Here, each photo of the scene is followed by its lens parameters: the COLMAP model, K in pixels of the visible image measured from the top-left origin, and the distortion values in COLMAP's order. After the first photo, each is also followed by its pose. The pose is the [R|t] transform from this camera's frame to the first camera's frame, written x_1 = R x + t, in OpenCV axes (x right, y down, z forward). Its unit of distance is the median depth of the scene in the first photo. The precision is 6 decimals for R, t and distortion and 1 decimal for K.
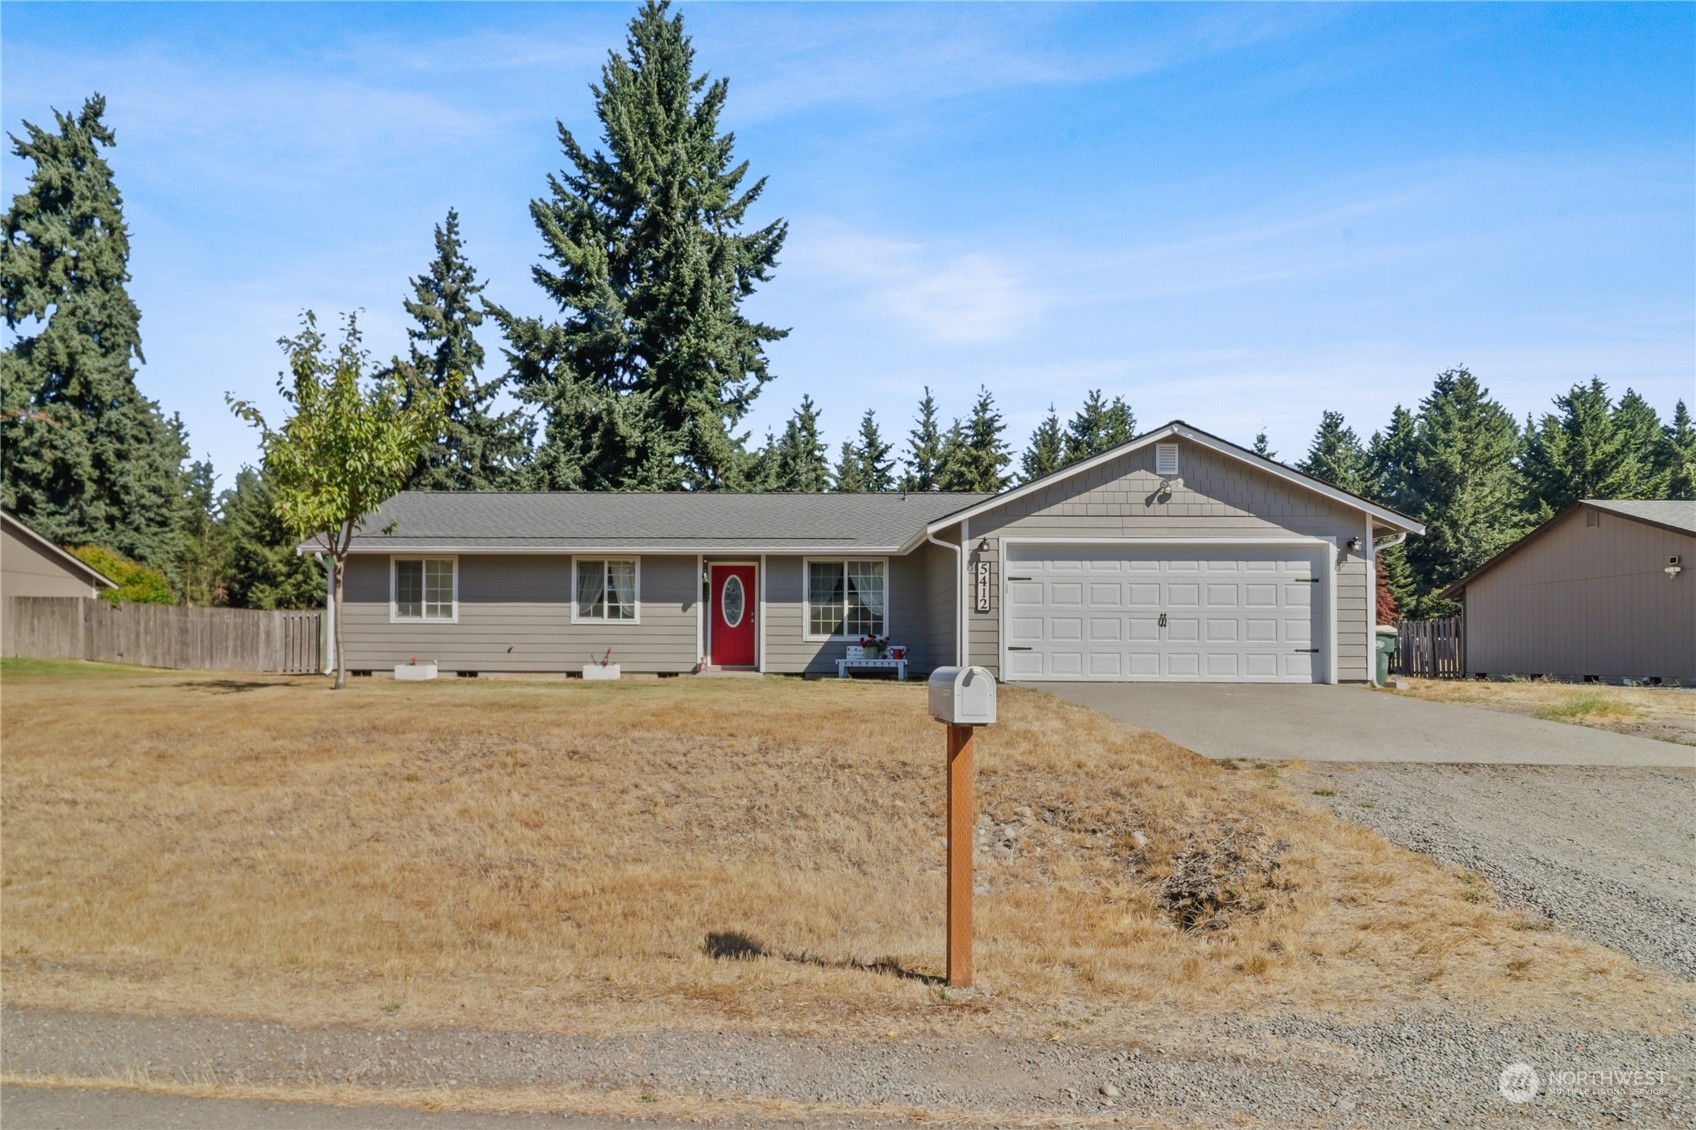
lens RADIAL K [[806.5, 0, 787.0], [0, 806.5, 647.8], [0, 0, 1]] dist [-0.006201, -0.005814]
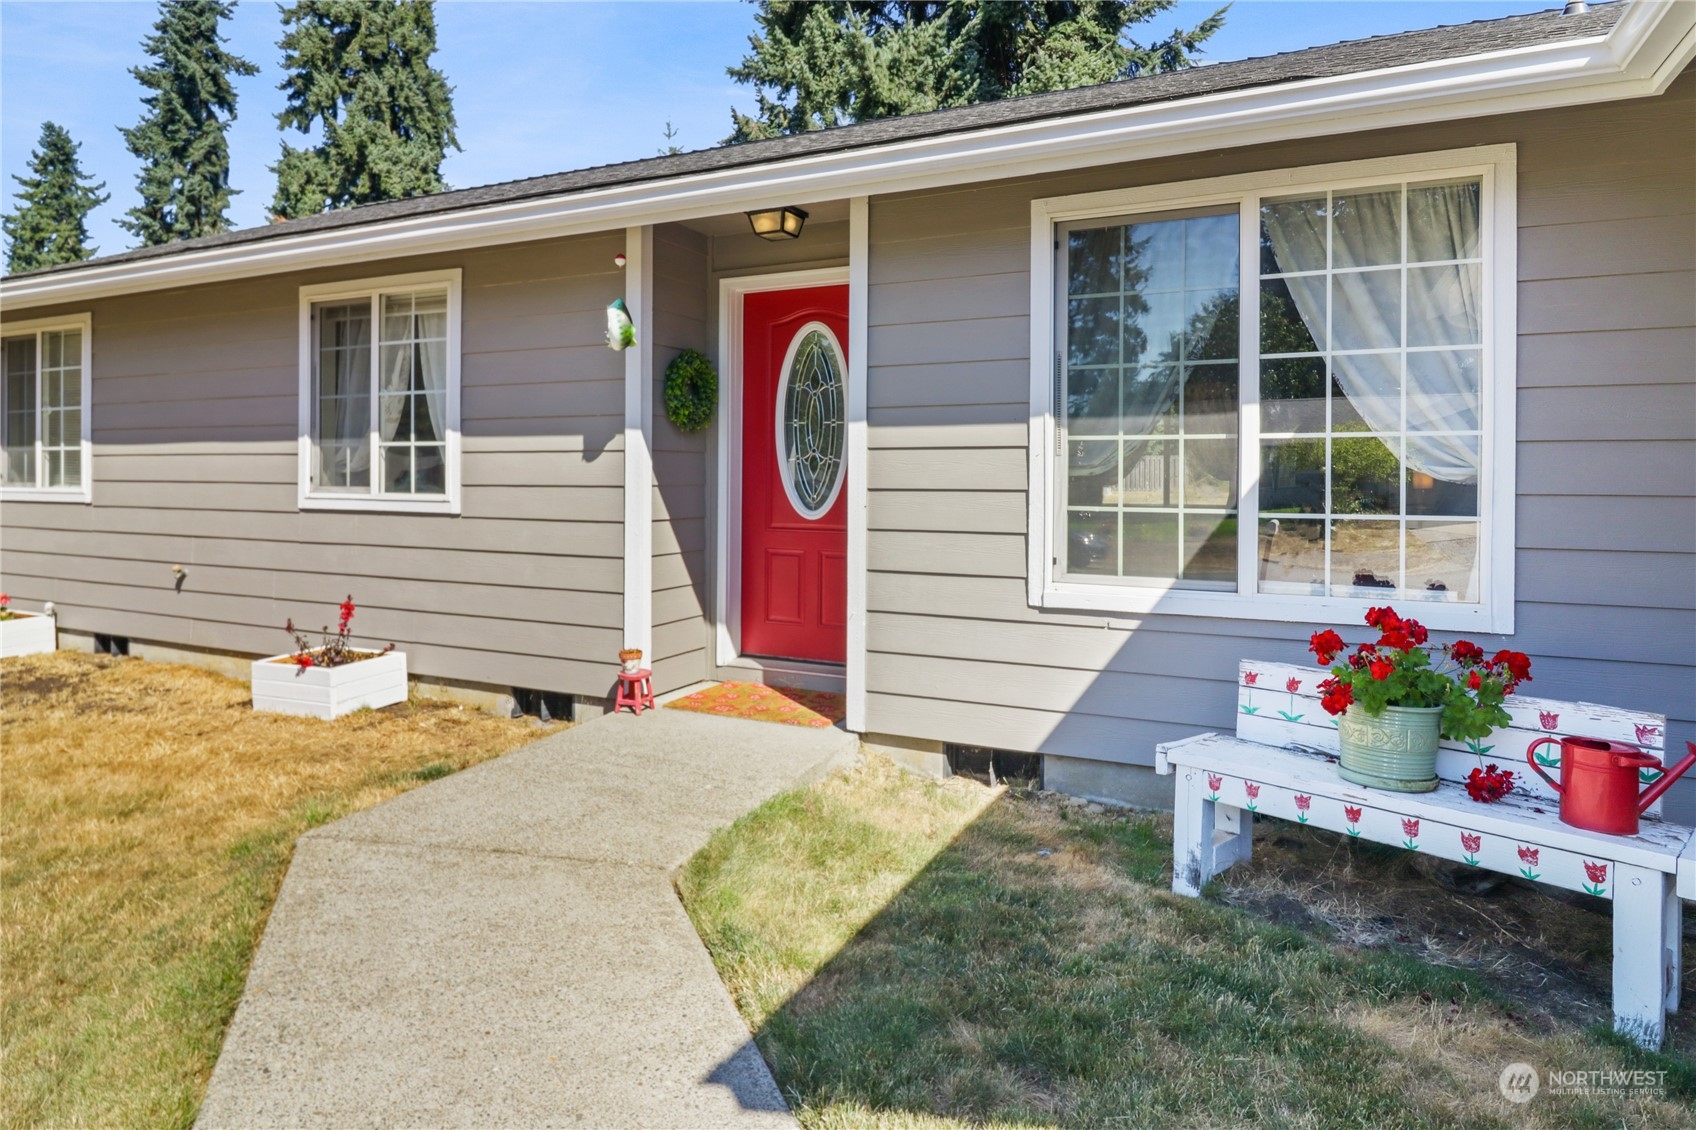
lens RADIAL K [[1008.3, 0, 829.0], [0, 1008.3, 468.1], [0, 0, 1]] dist [-0.014861, 0.000488]
pose [[0.890648, -0.003718, -0.454678, 0.040999], [0.000574, 0.999975, -0.007051, -0.018804], [0.454693, 0.006019, 0.890628, 0.331583]]
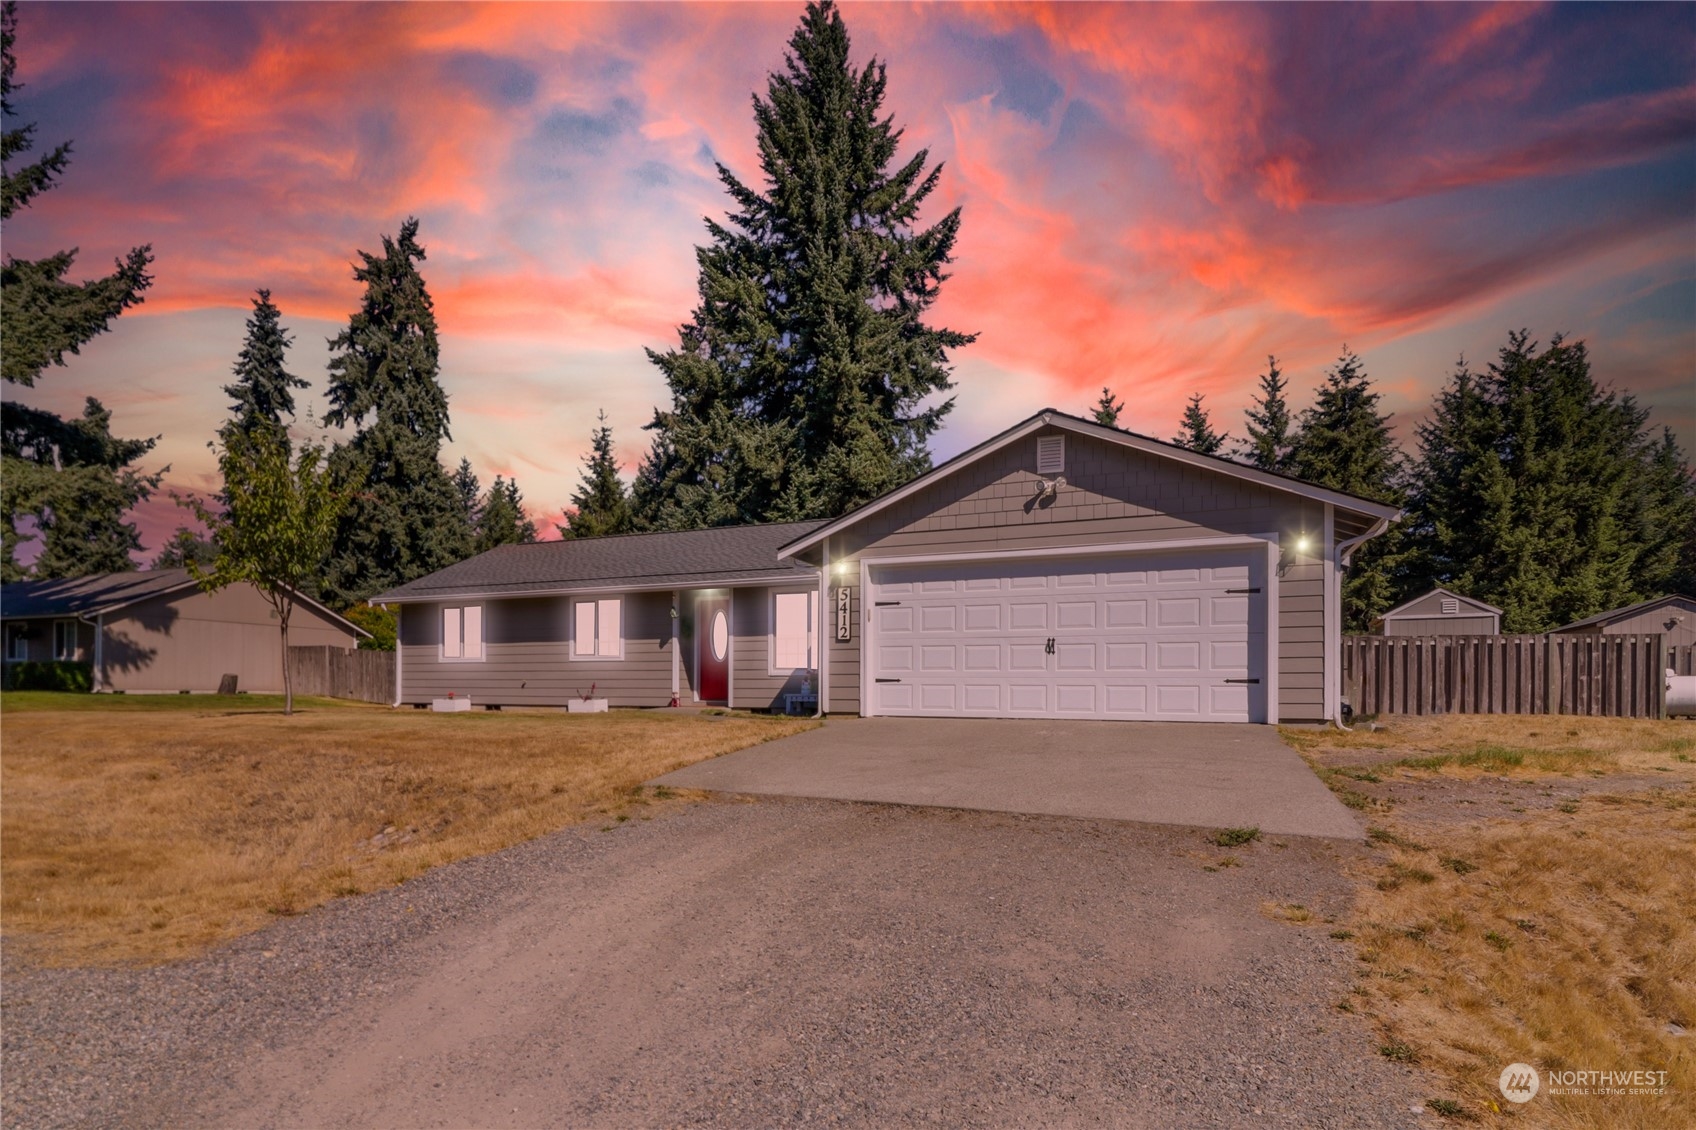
lens RADIAL K [[893.6, 0, 779.1], [0, 893.6, 689.7], [0, 0, 1]] dist [-0.001980, -0.000998]
pose [[0.916657, -0.001378, -0.399672, 0.205848], [0.001629, 0.999999, 0.000290, 0.003883], [0.399671, -0.000917, 0.916658, 0.009500]]
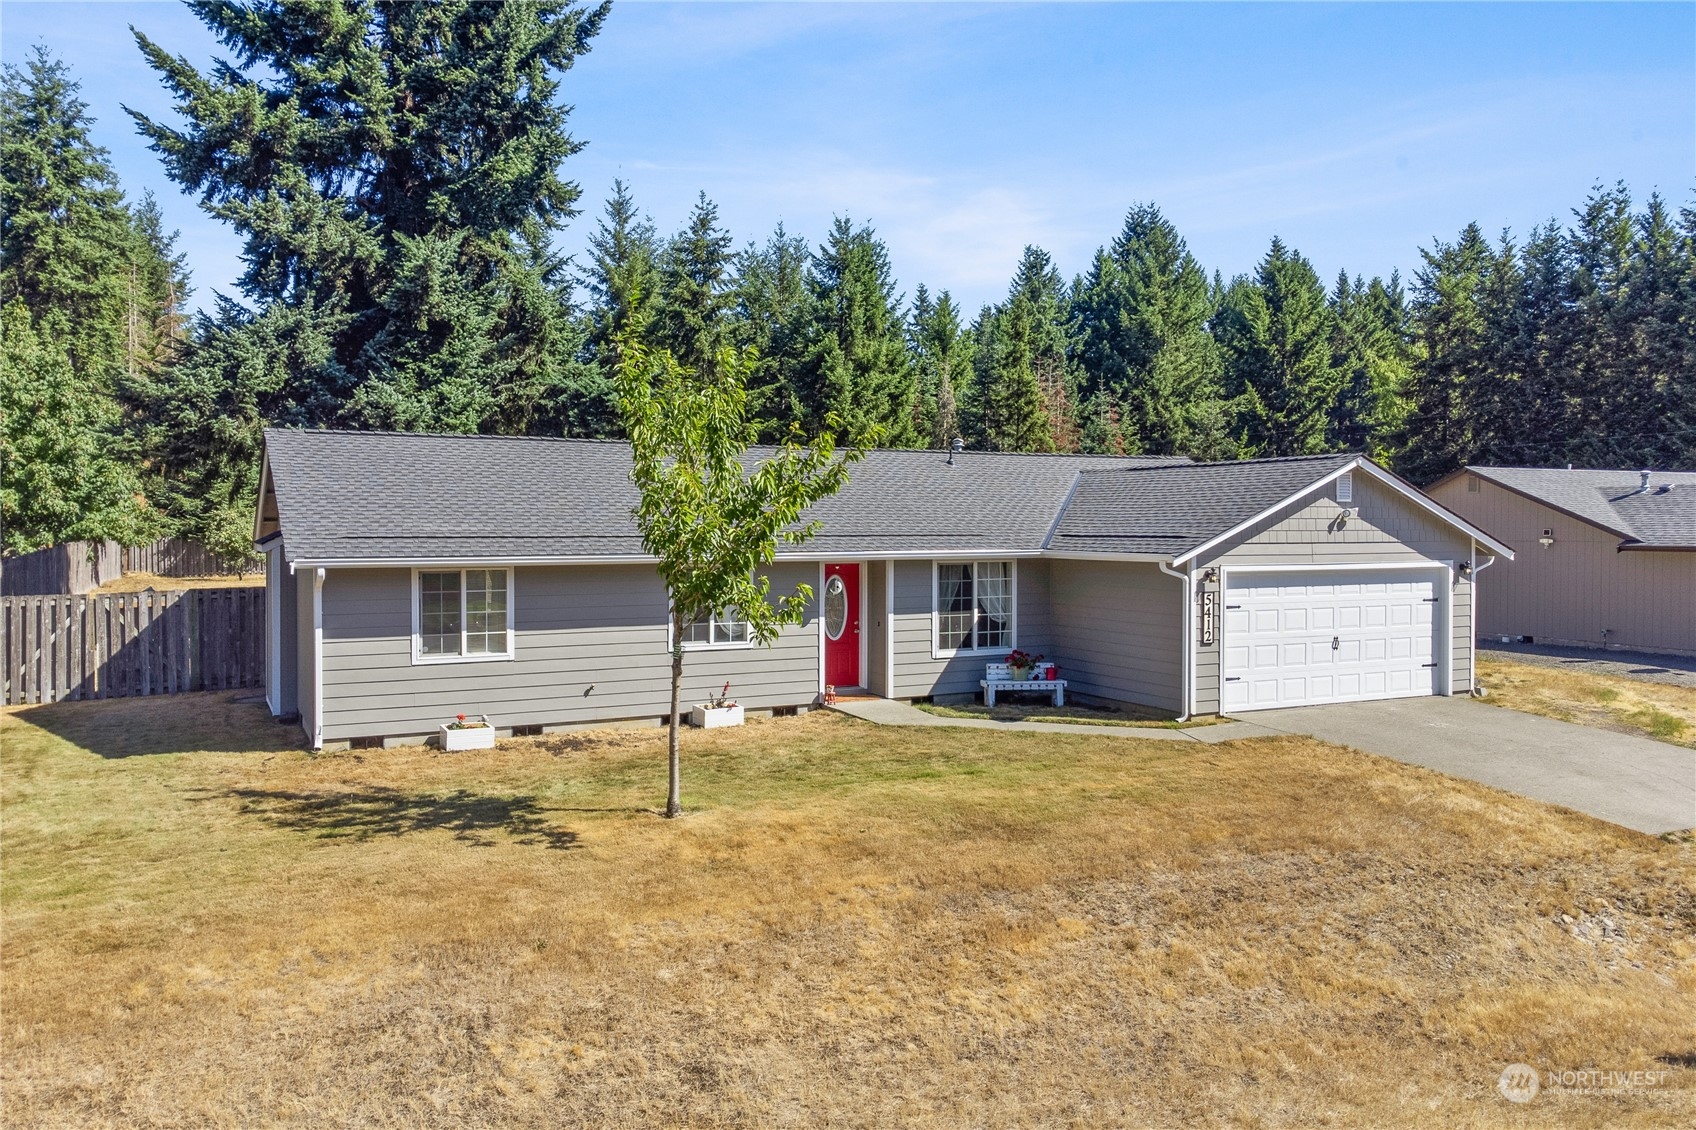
lens RADIAL K [[1173.9, 0, 840.6], [0, 1173.9, 565.3], [0, 0, 1]] dist [0.007641, -0.002354]
pose [[0.893995, -0.016300, 0.447781, -0.270926], [0.000006, 0.999339, 0.036365, -0.066488], [-0.448078, -0.032508, 0.893403, -0.018540]]
